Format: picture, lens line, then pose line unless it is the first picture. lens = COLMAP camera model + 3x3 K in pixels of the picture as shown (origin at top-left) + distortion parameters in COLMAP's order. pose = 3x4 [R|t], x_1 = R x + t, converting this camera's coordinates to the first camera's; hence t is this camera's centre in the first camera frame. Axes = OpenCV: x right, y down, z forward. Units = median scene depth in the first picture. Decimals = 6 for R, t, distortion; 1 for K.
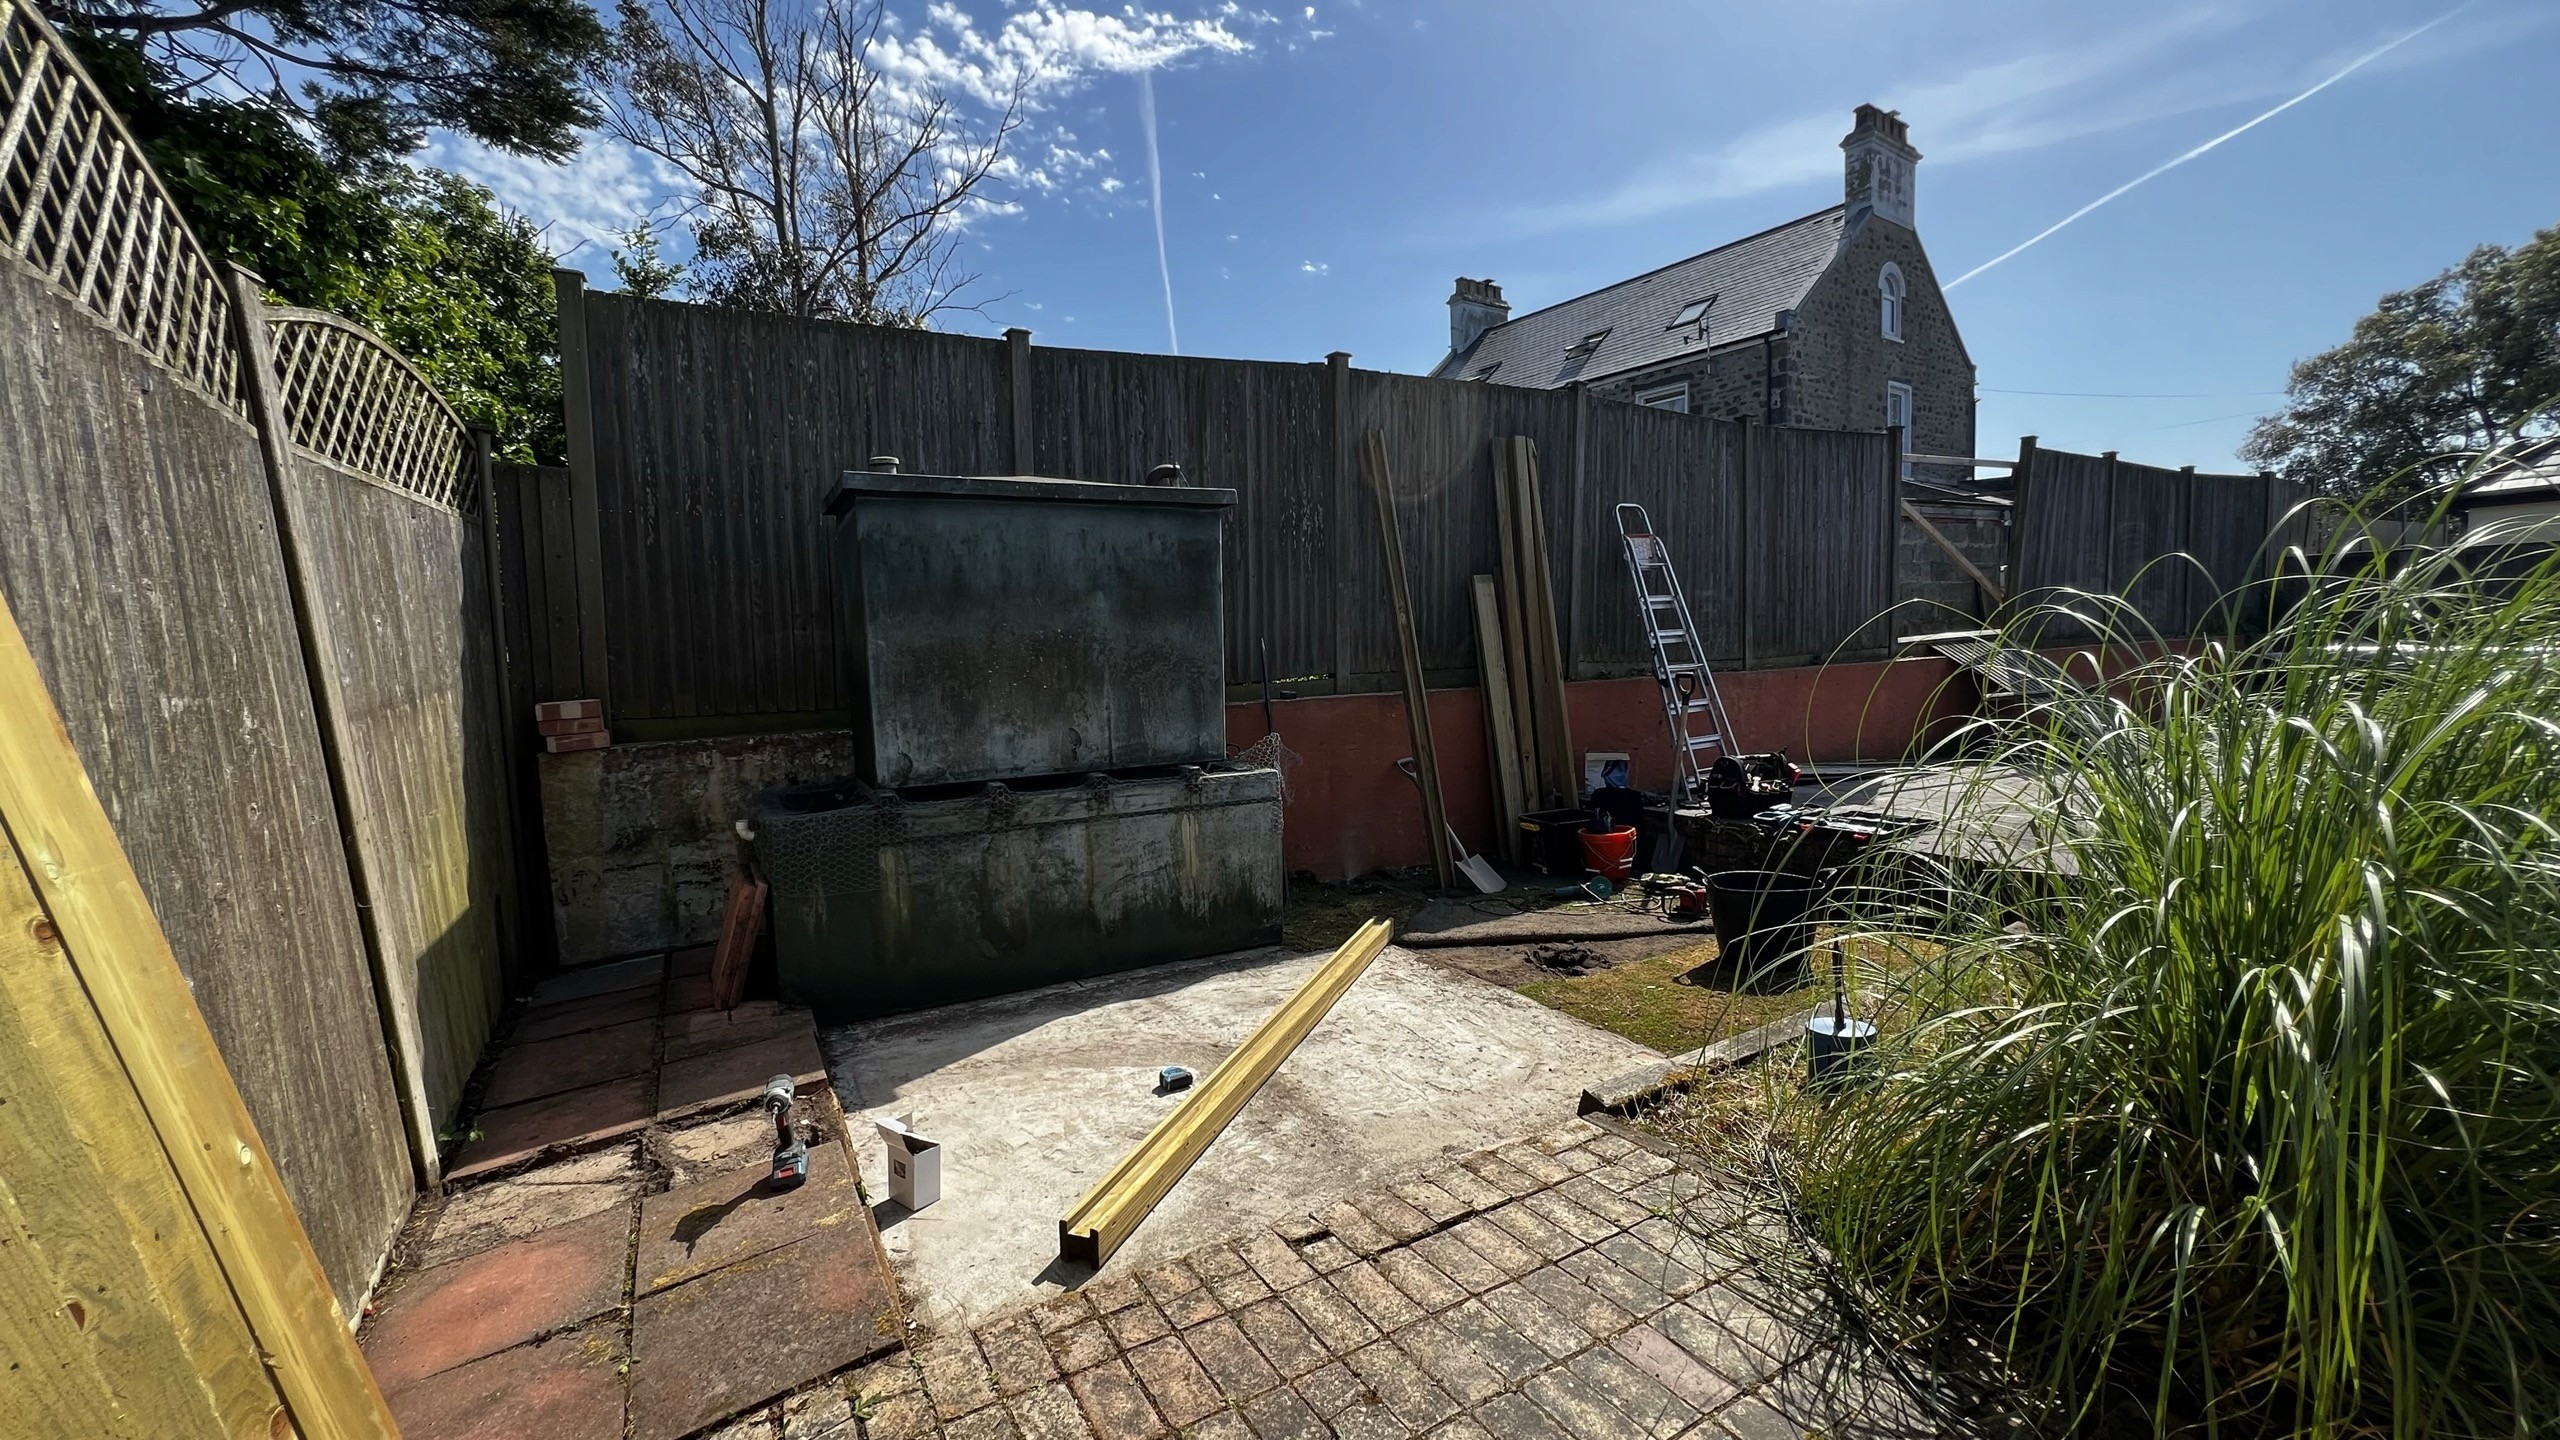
lens RADIAL K [[1029.5, 0, 1280.0], [0, 1029.5, 720.0], [0, 0, 1]] dist [-0.001032, -0.000066]
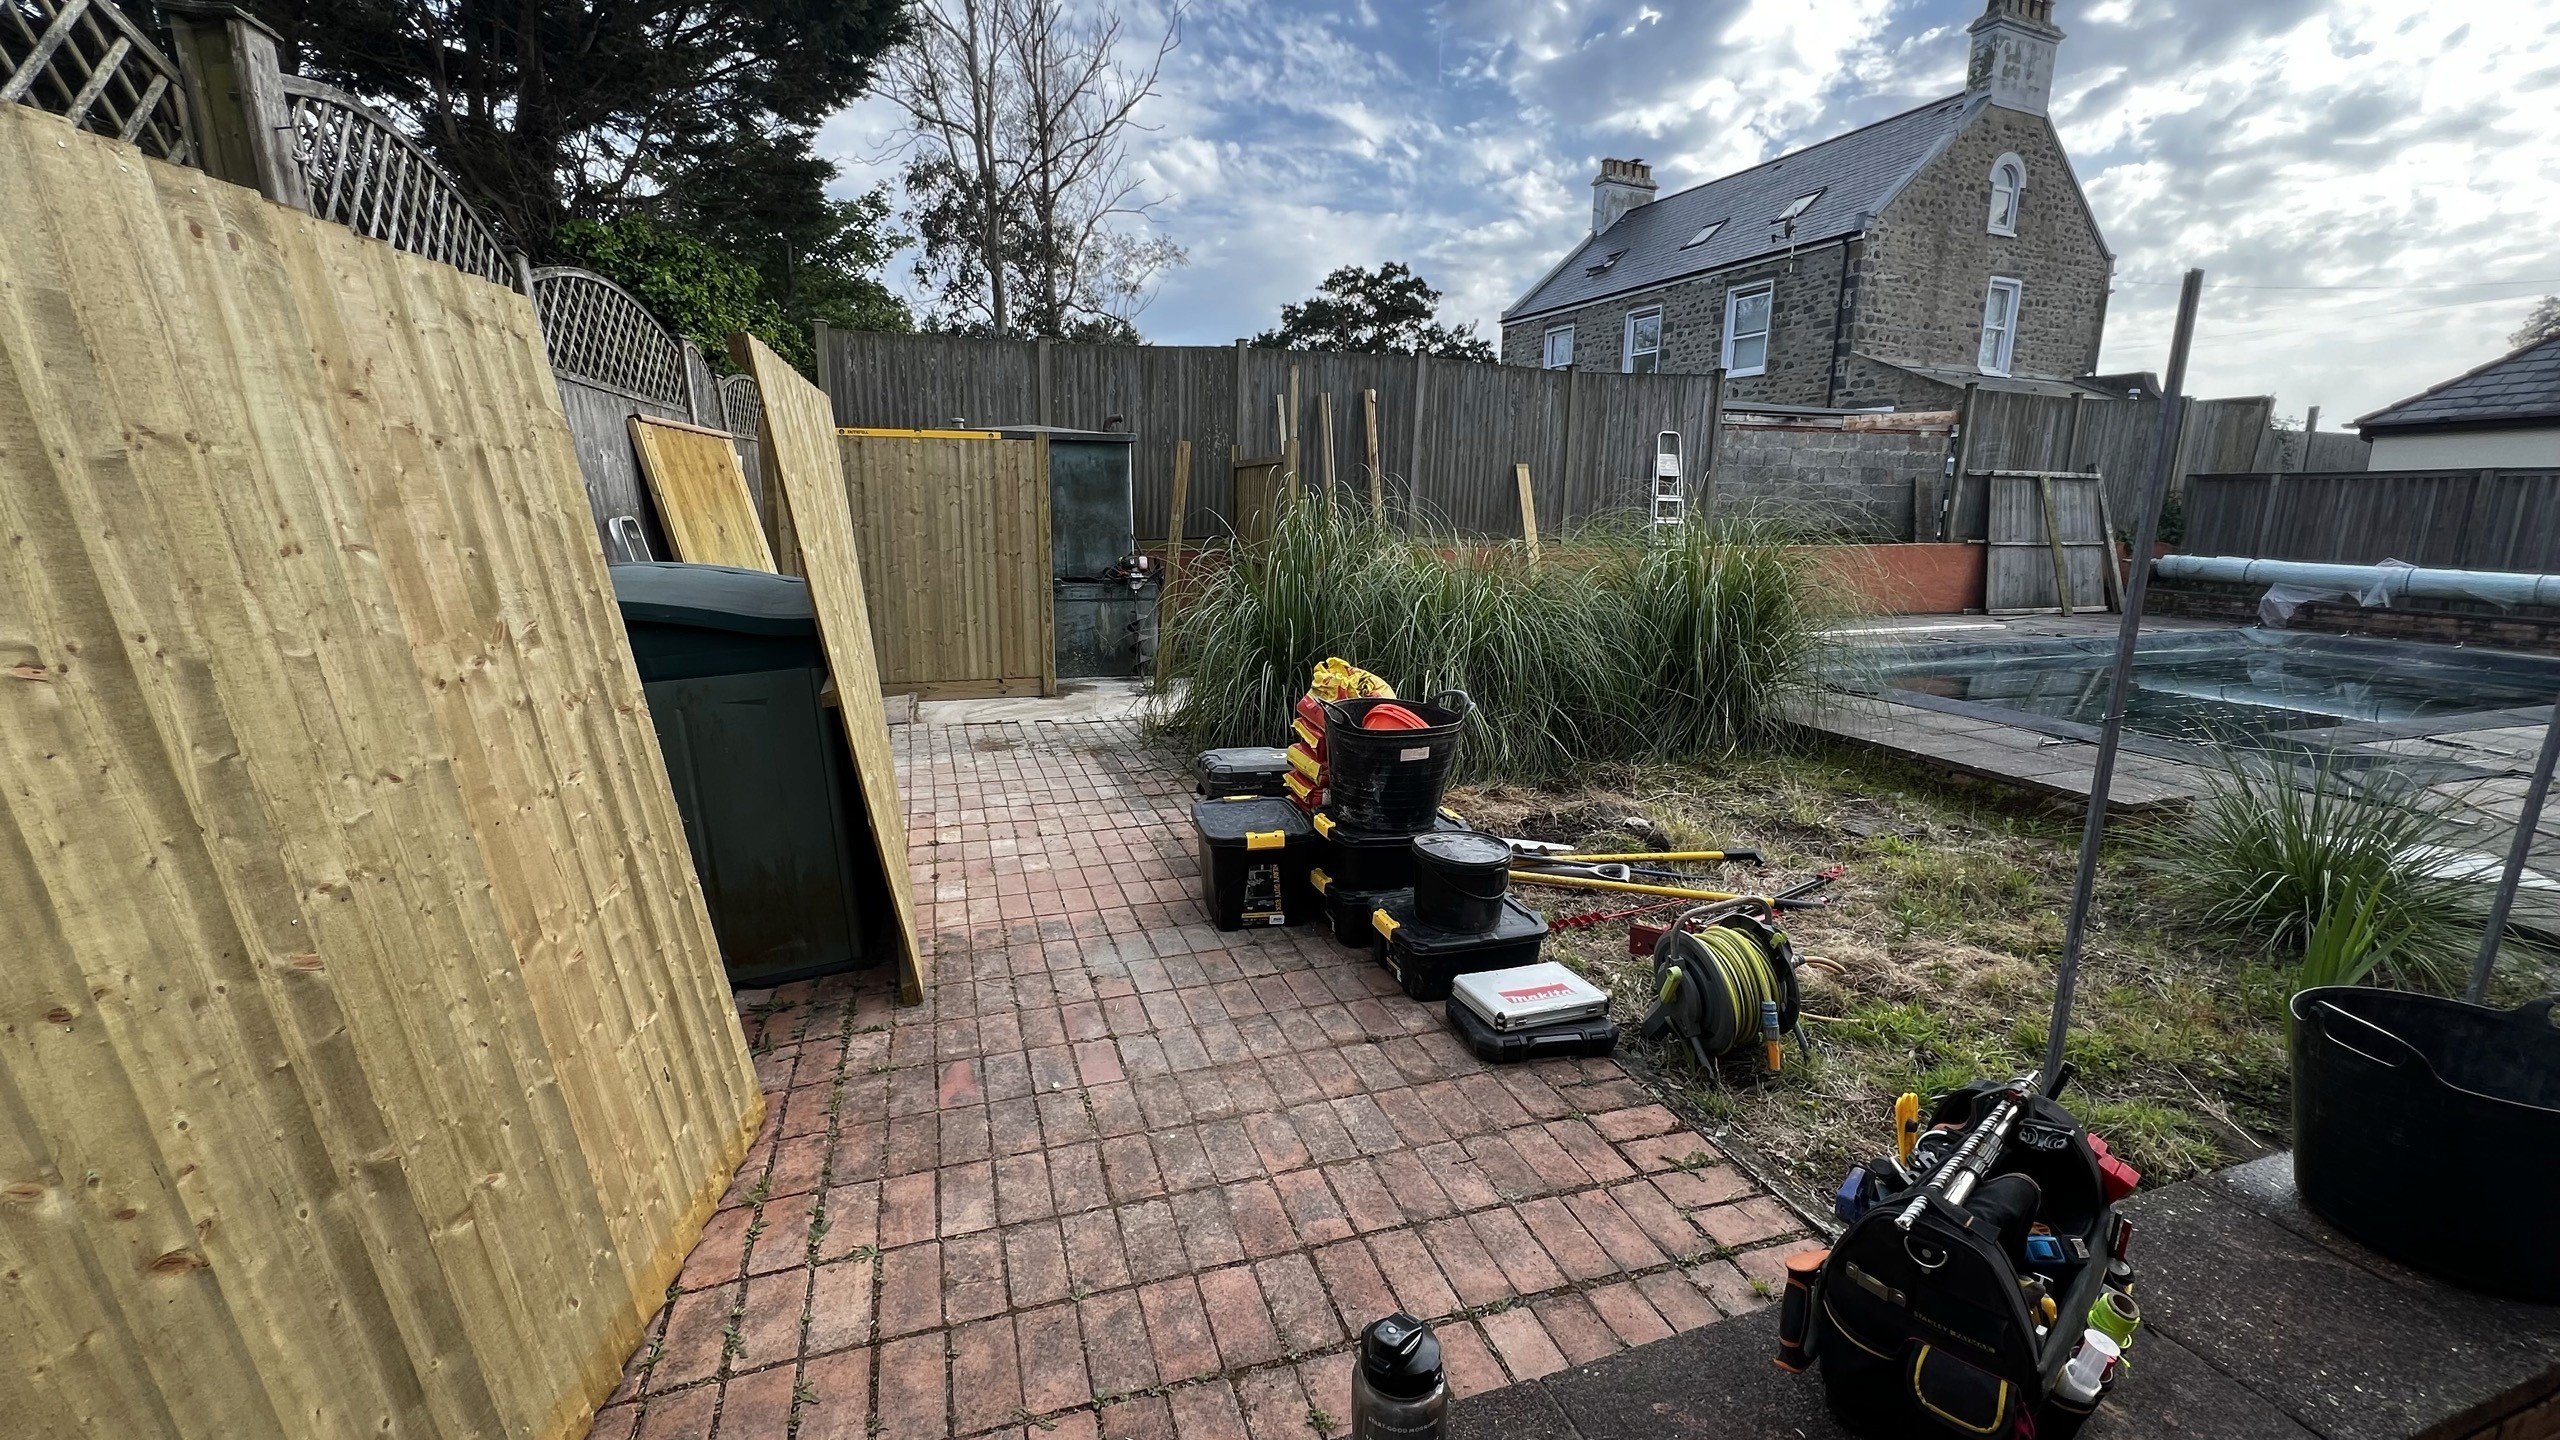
lens RADIAL K [[1005.7, 0, 1280.0], [0, 1005.7, 720.0], [0, 0, 1]] dist [-0.000423, -0.000250]
pose [[0.980884, 0.078860, -0.177898, 0.122217], [-0.054343, 0.988841, 0.138712, 0.005704], [0.186852, -0.126393, 0.974223, -0.171945]]
